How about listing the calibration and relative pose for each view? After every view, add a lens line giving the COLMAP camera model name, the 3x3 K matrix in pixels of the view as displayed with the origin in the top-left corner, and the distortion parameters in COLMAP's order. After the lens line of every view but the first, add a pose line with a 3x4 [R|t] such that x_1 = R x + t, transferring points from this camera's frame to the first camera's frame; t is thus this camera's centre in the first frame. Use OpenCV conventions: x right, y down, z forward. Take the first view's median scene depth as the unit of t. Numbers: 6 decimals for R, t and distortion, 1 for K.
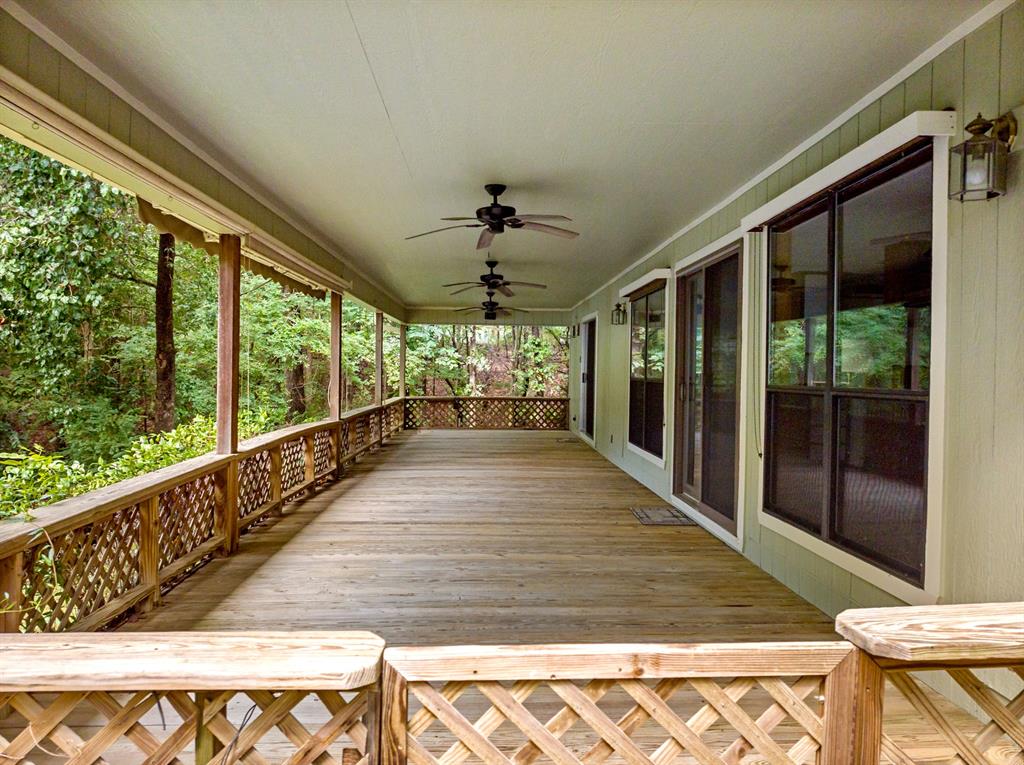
lens RADIAL K [[724.0, 0, 519.2], [0, 724.0, 381.8], [0, 0, 1]] dist [-0.023414, -0.003214]
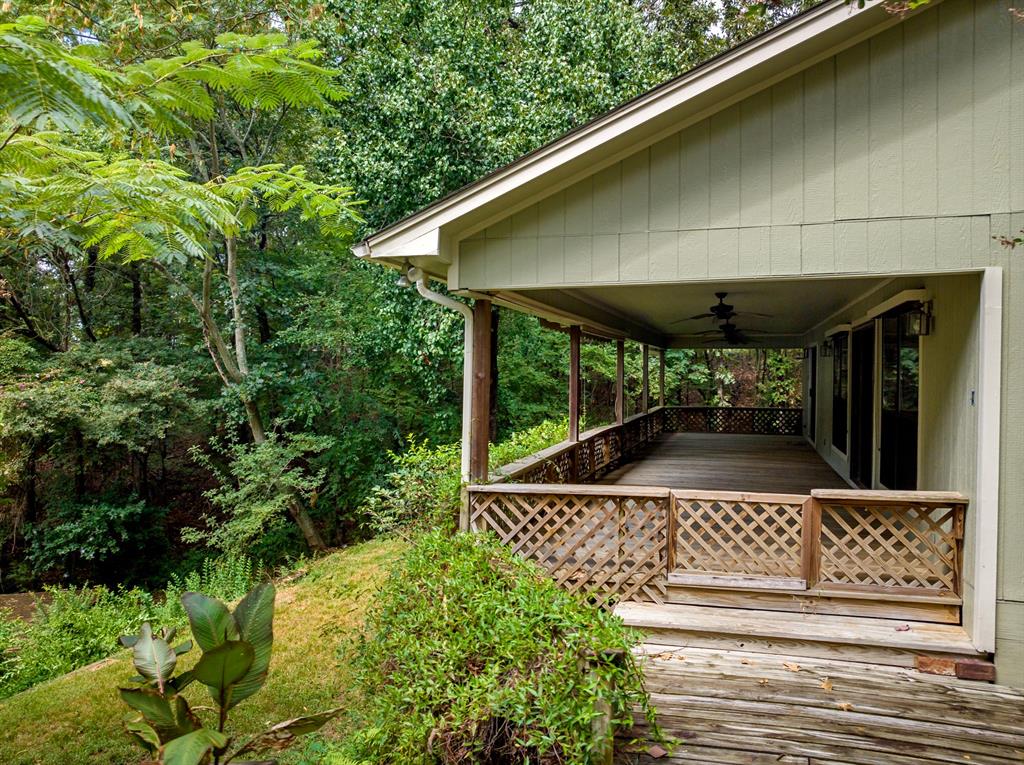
lens RADIAL K [[724.0, 0, 519.2], [0, 724.0, 381.8], [0, 0, 1]] dist [-0.023414, -0.003214]
pose [[0.940305, -0.003354, -0.340317, 0.042687], [0.001599, 0.999984, -0.005437, -0.019287], [0.340330, 0.004568, 0.940295, -0.340288]]
